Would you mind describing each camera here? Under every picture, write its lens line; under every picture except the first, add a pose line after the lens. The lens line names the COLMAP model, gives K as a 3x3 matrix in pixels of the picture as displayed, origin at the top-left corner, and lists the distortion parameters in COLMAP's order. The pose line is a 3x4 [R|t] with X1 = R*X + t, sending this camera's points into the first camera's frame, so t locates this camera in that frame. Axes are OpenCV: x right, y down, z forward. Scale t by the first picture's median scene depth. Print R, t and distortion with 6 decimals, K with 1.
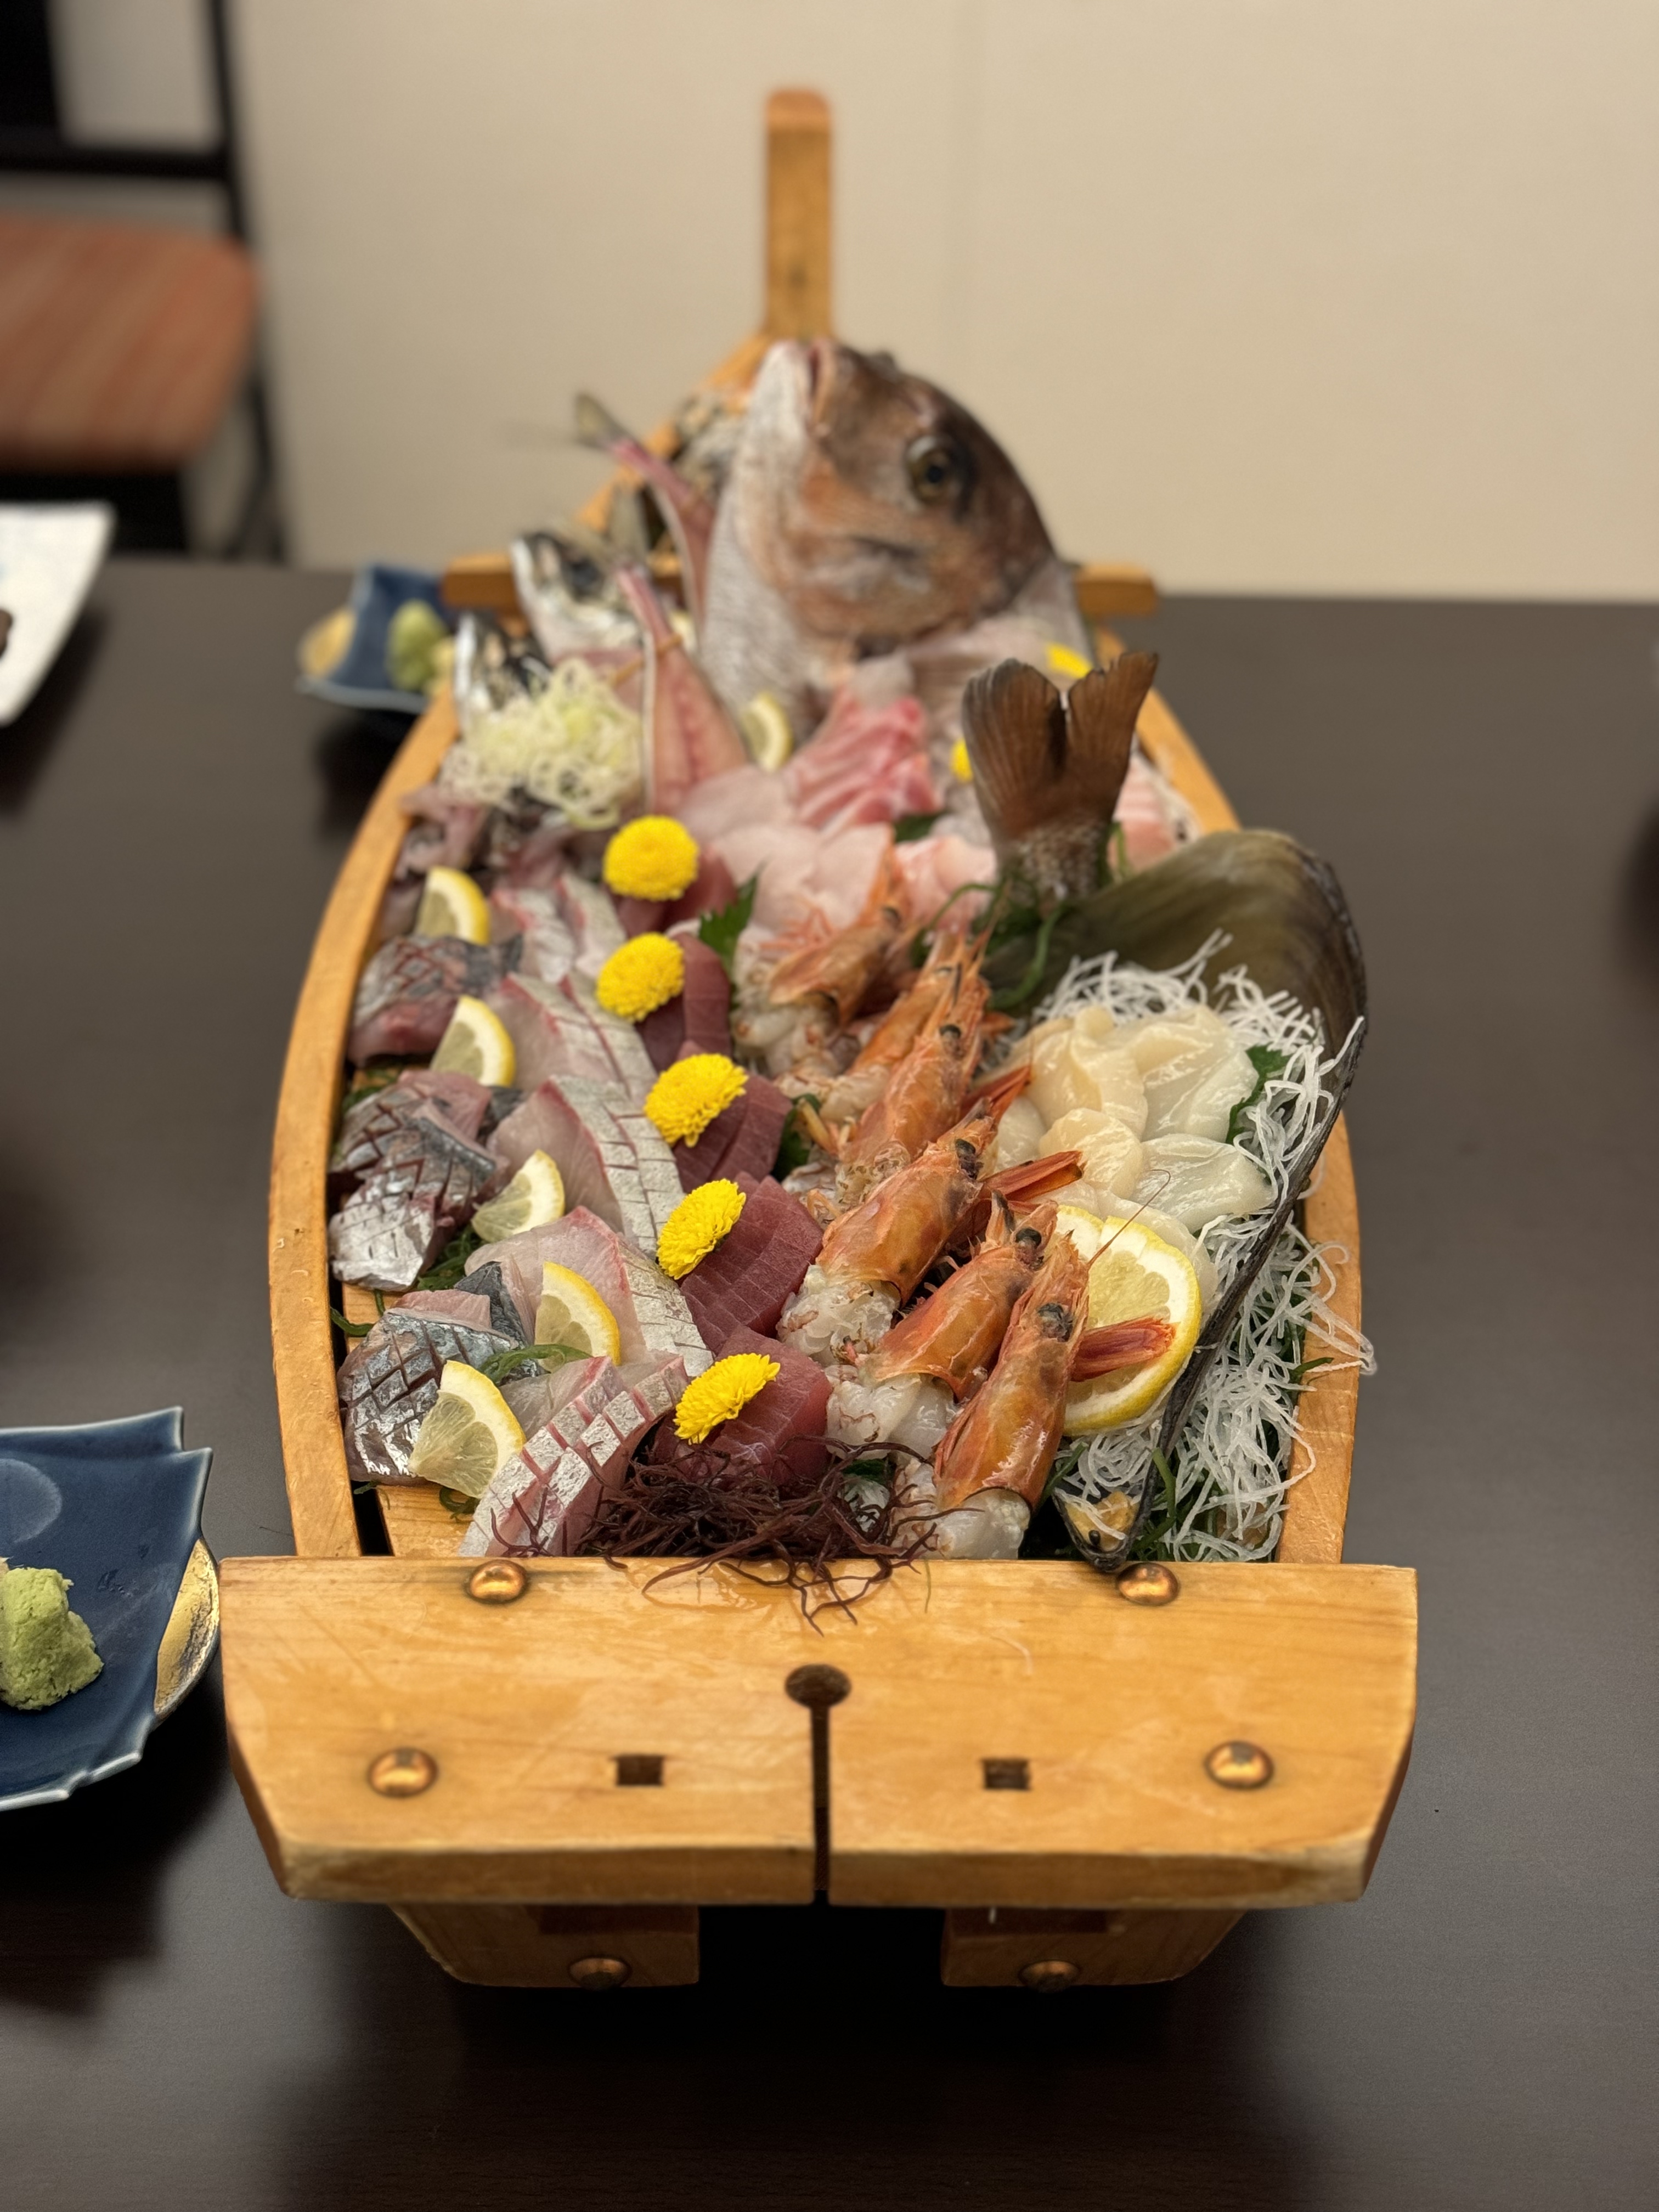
lens RADIAL K [[3102.7, 0, 829.5], [0, 3102.7, 1106.0], [0, 0, 1]] dist [0.111300, -0.009418]
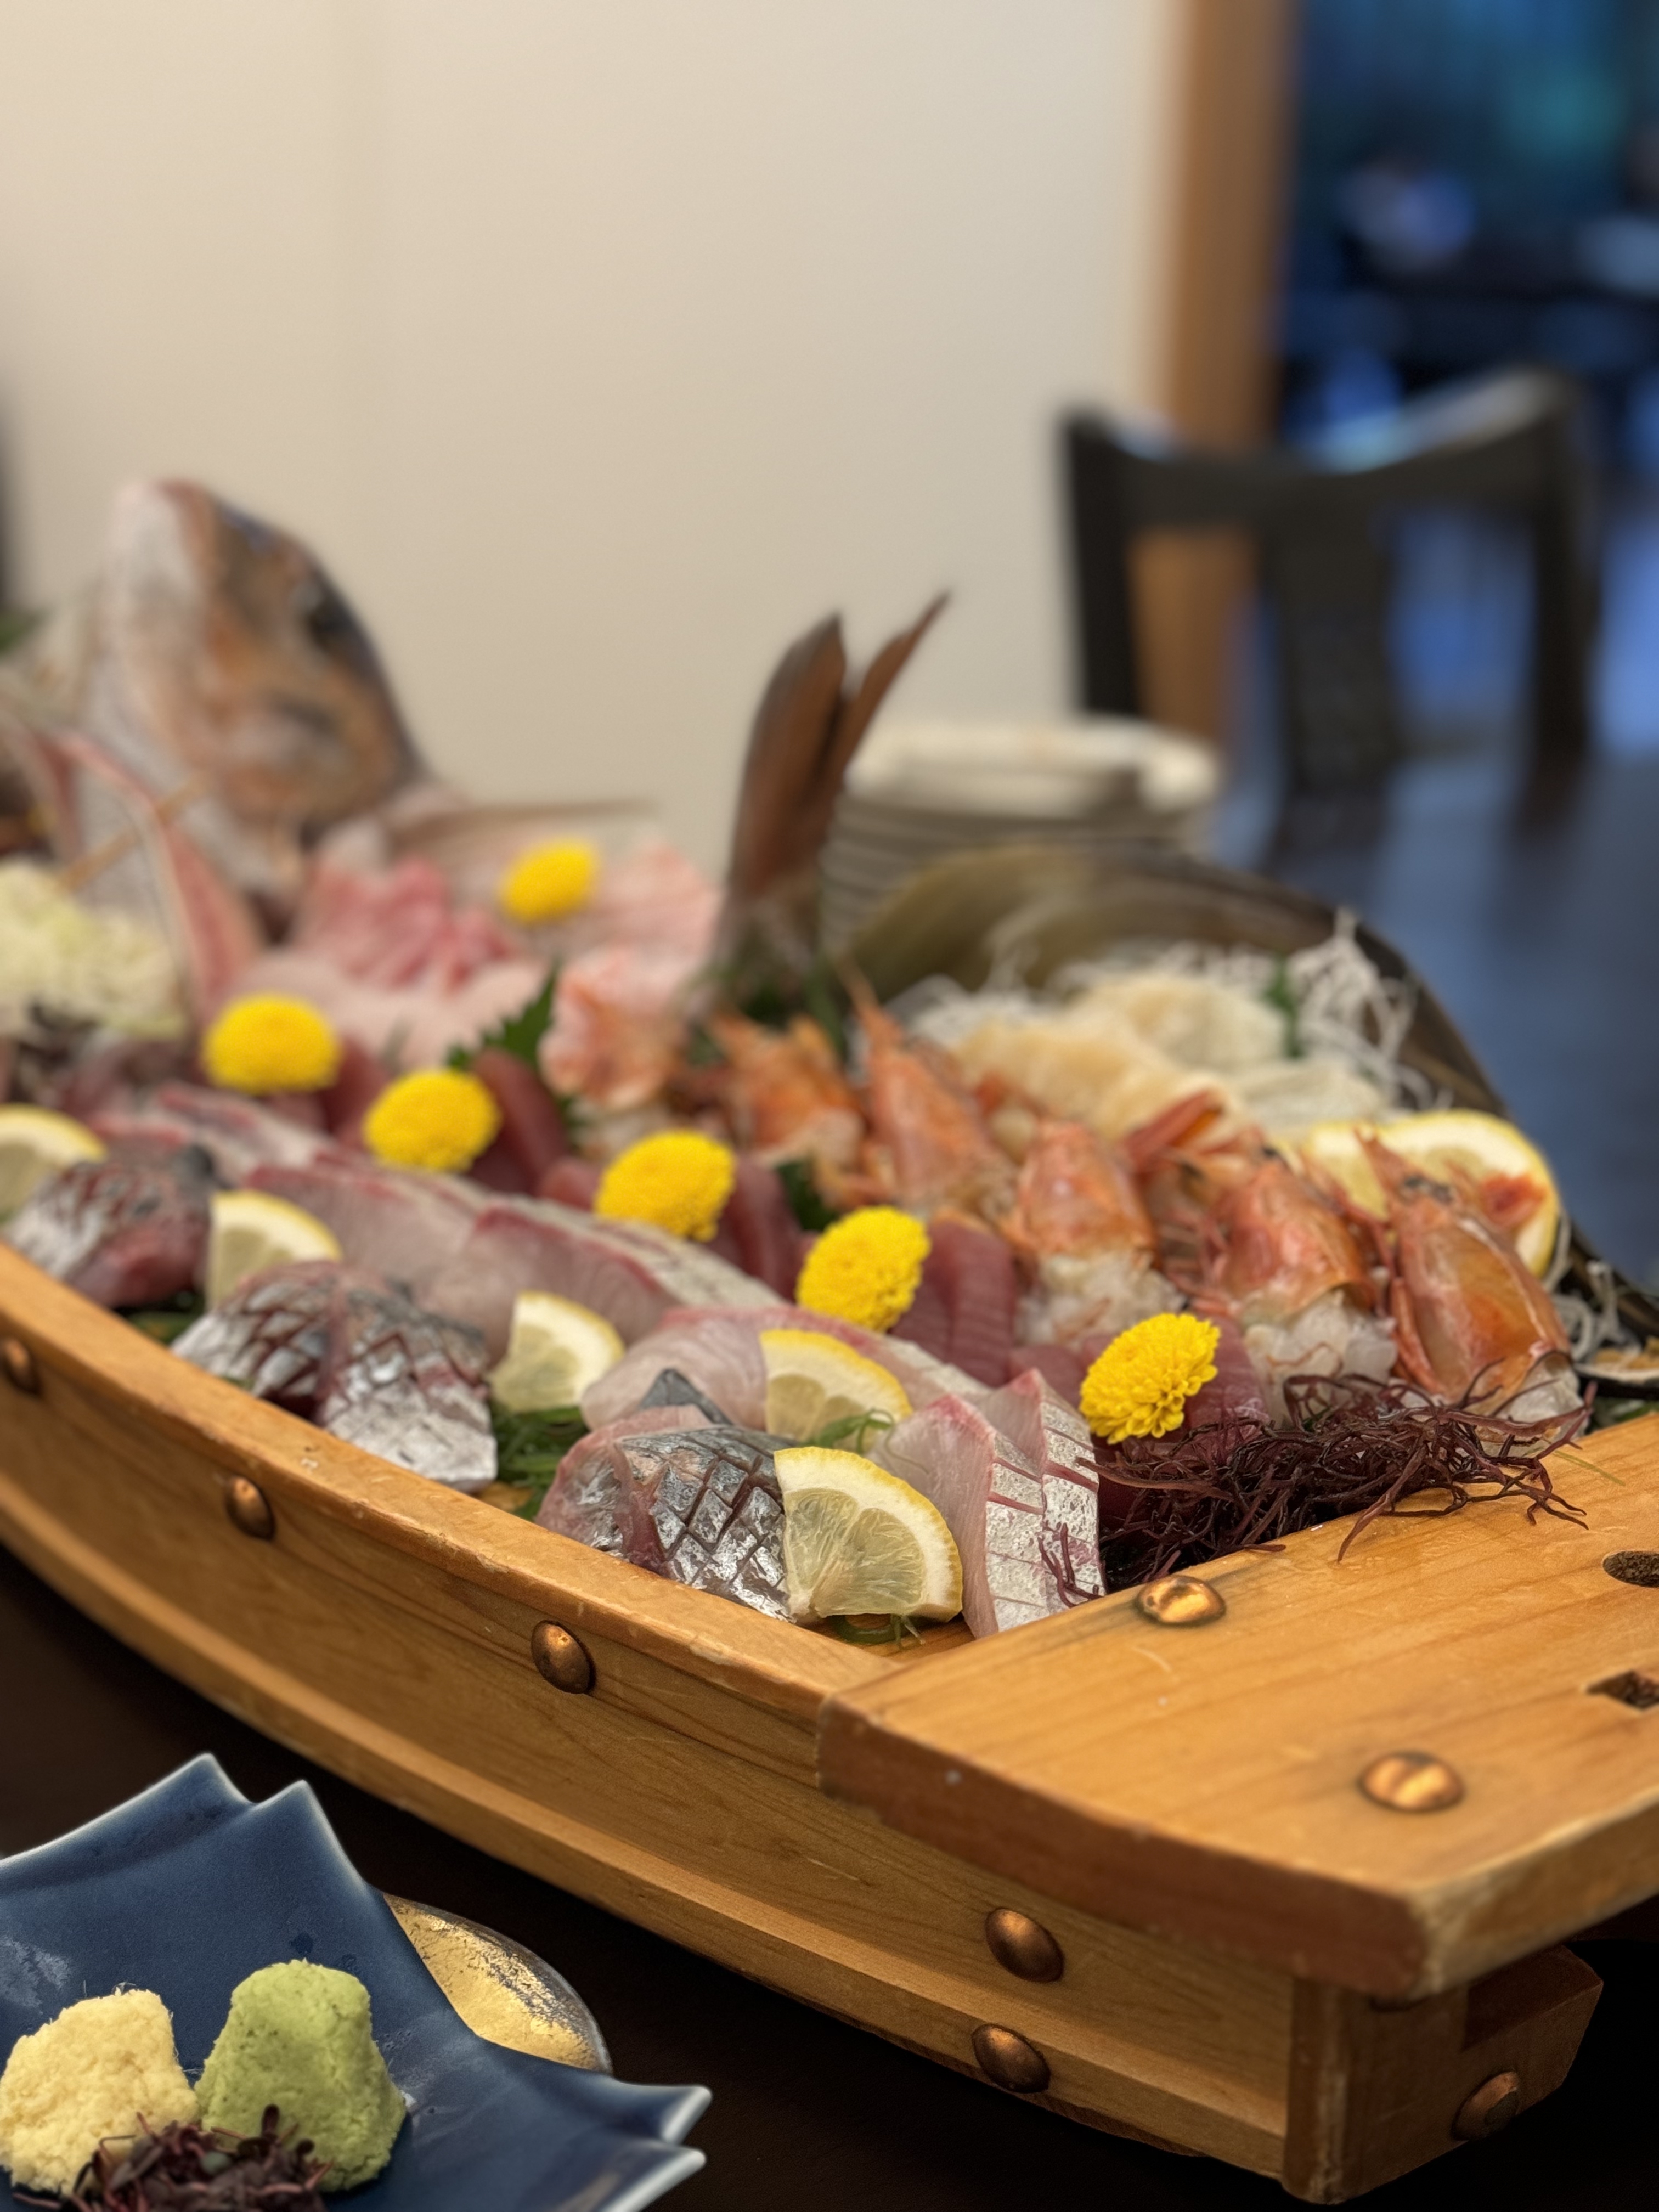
lens RADIAL K [[3129.8, 0, 825.7], [0, 3129.8, 1086.8], [0, 0, 1]] dist [0.125522, 0.023041]
pose [[0.796918, -0.170639, 0.579487, -0.453653], [0.313987, 0.936519, -0.156027, 0.105802], [-0.516076, 0.306292, 0.799907, 0.362607]]
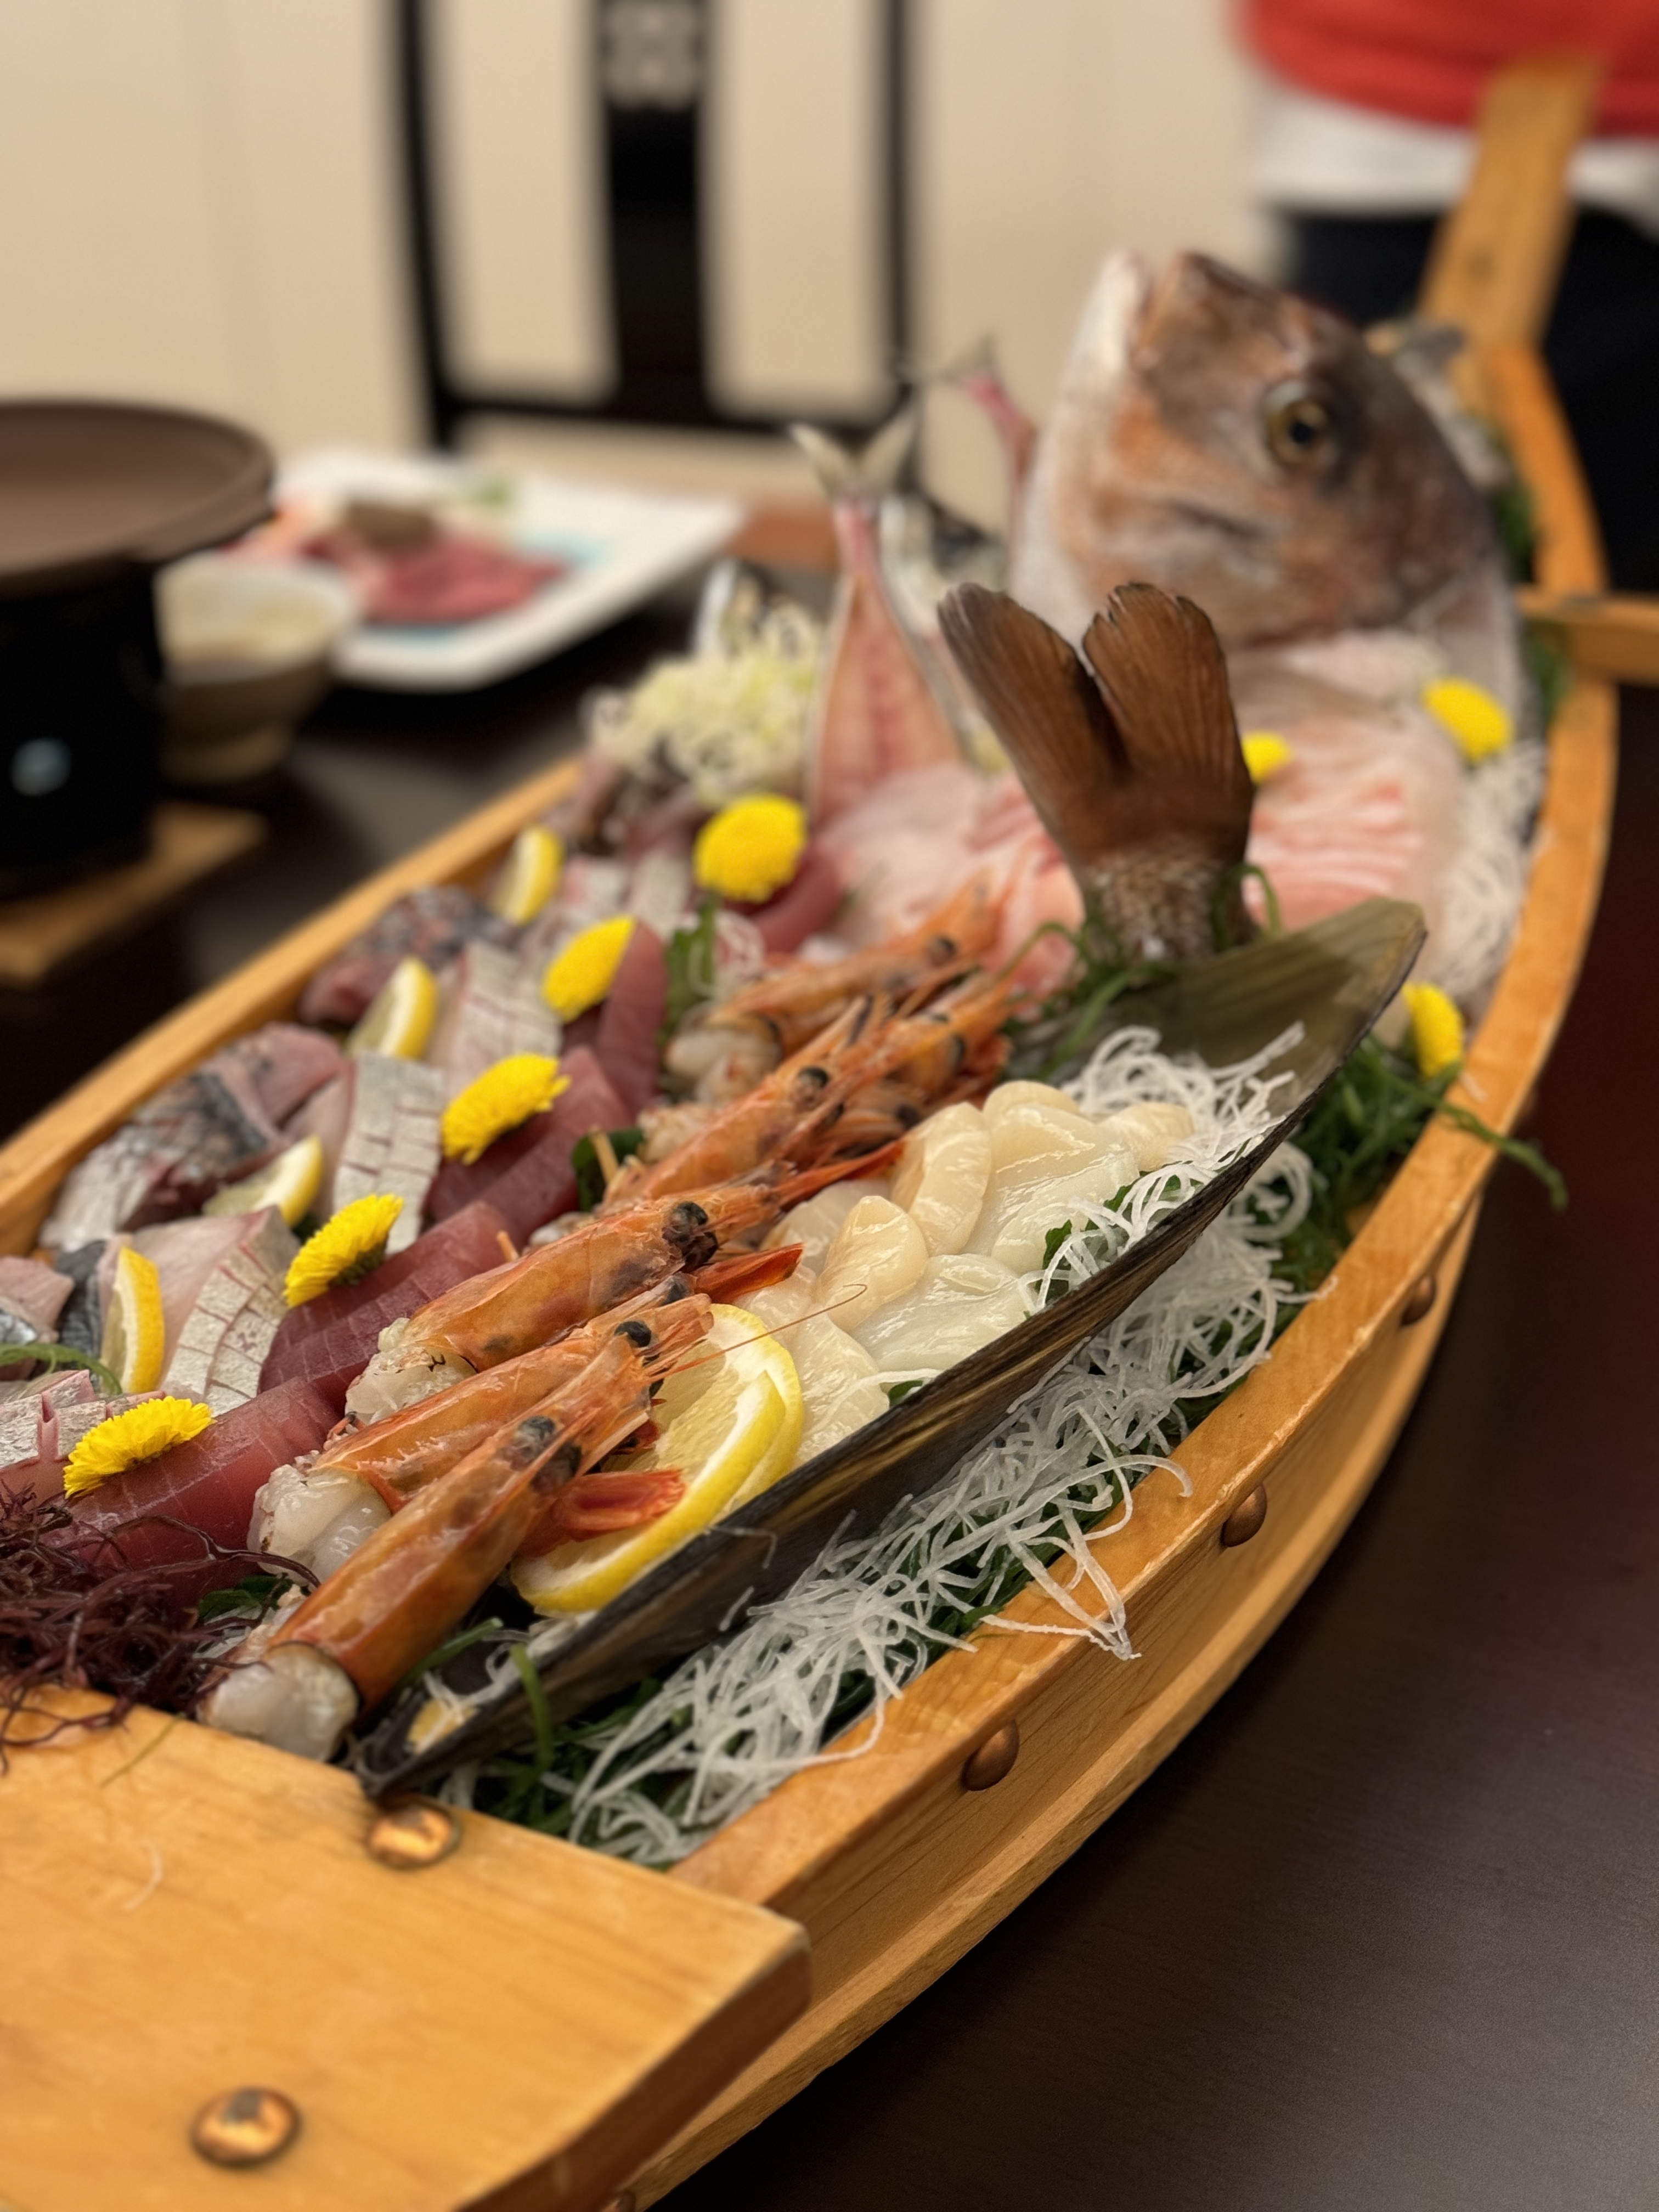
lens RADIAL K [[3172.9, 0, 881.6], [0, 3172.9, 1102.3], [0, 0, 1]] dist [0.010535, 1.814113]
pose [[0.888354, 0.168521, -0.427115, 0.373770], [-0.199549, 0.979471, -0.028586, 0.000244], [0.413530, 0.110625, 0.903745, 0.334159]]
